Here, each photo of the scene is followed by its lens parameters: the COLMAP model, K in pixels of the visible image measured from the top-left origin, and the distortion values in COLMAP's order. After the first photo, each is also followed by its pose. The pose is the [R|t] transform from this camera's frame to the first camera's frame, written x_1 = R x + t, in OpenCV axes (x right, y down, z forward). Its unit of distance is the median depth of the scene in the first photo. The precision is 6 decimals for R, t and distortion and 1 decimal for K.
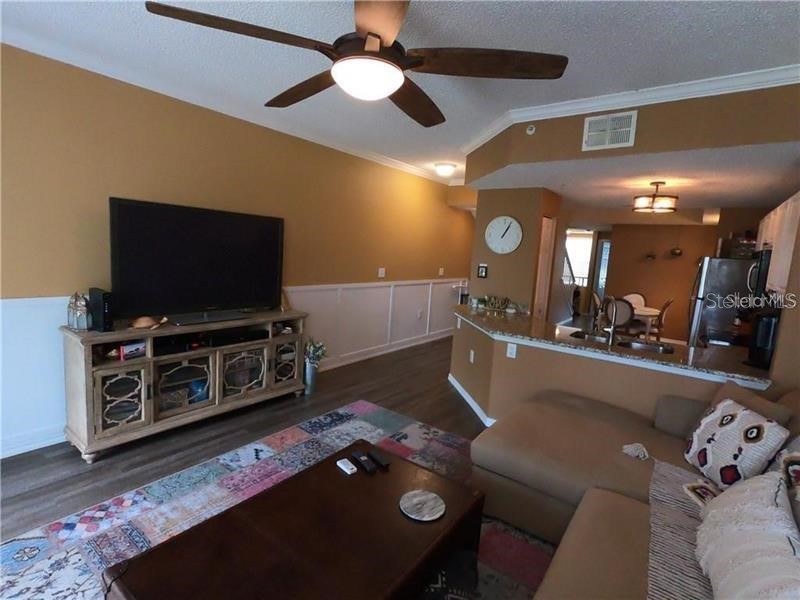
lens RADIAL K [[402.8, 0, 400.0], [0, 402.8, 300.0], [0, 0, 1]] dist [0.000757, 0.000662]
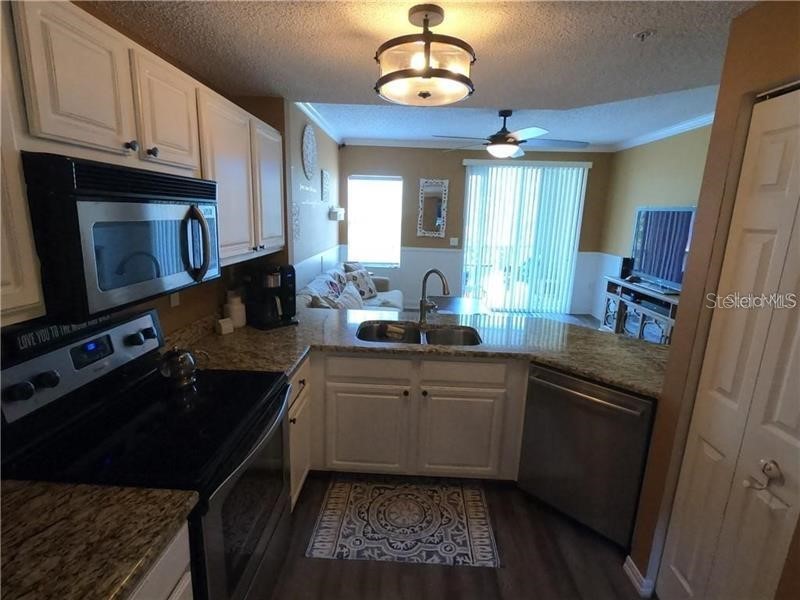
lens RADIAL K [[401.0, 0, 398.9], [0, 401.0, 299.8], [0, 0, 1]] dist [0.000726, 0.000770]
pose [[-0.818440, 0.038499, -0.573301, 1.016584], [-0.150027, 0.948824, 0.277894, -0.162421], [0.554660, 0.313451, -0.770780, 1.576344]]
